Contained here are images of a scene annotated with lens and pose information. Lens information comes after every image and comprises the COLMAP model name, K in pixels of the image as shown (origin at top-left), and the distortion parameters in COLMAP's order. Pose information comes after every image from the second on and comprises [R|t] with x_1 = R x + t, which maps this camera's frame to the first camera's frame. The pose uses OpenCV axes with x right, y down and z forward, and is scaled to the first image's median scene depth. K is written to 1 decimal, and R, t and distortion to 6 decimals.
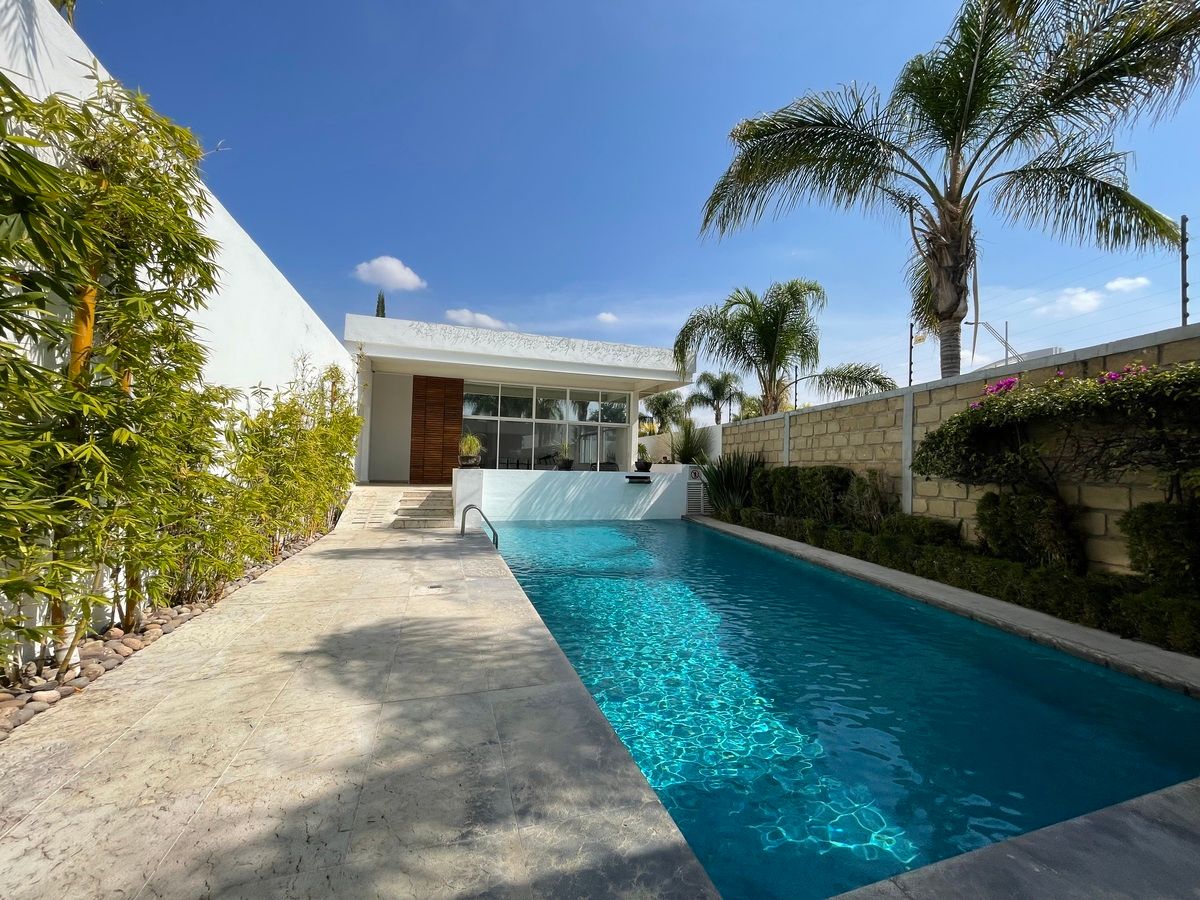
lens RADIAL K [[484.9, 0, 600.0], [0, 484.9, 450.0], [0, 0, 1]] dist [-0.005508, -0.000305]
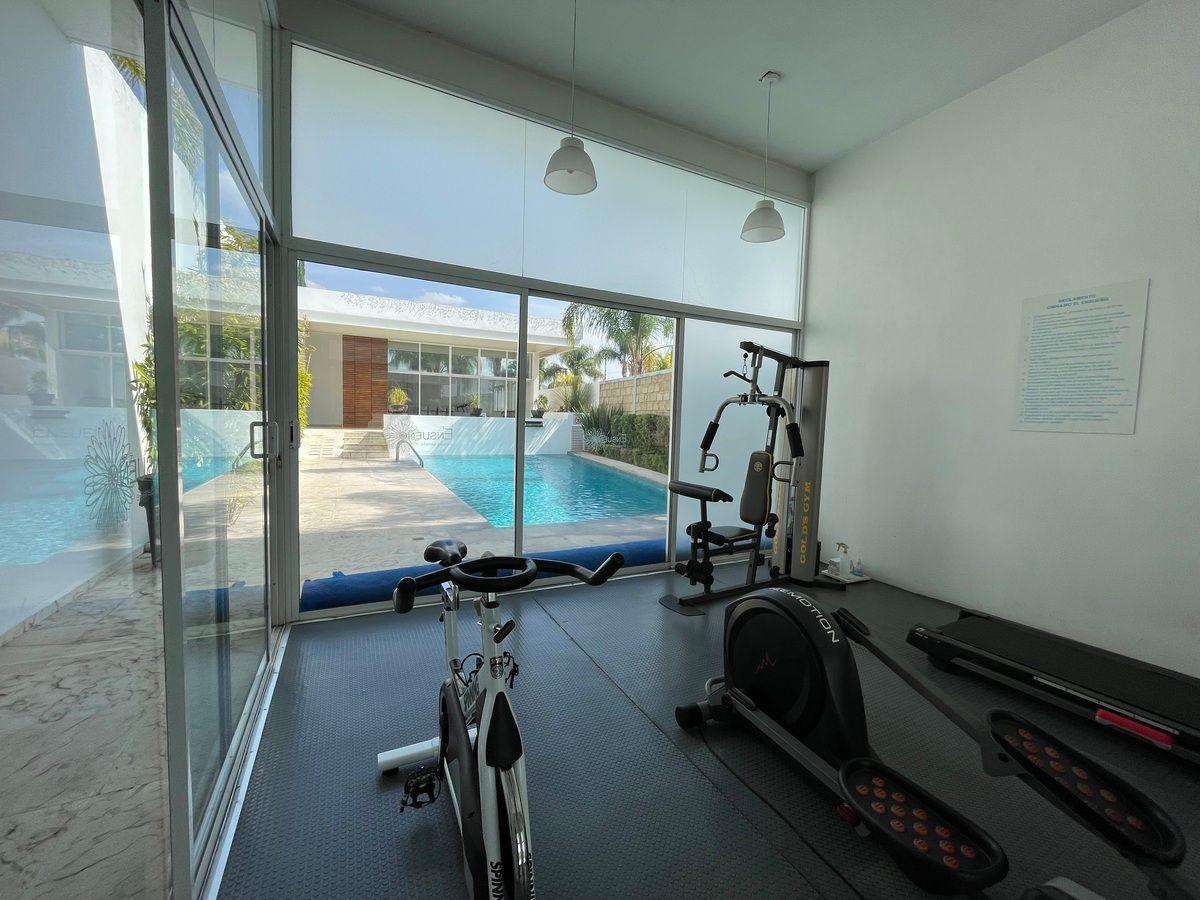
lens RADIAL K [[485.9, 0, 600.0], [0, 485.9, 450.0], [0, 0, 1]] dist [-0.000695, -0.000033]
pose [[0.988152, -0.004625, 0.153408, 0.077428], [-0.011652, 0.994401, 0.105032, -0.012387], [-0.153034, -0.105575, 0.982565, -0.444900]]
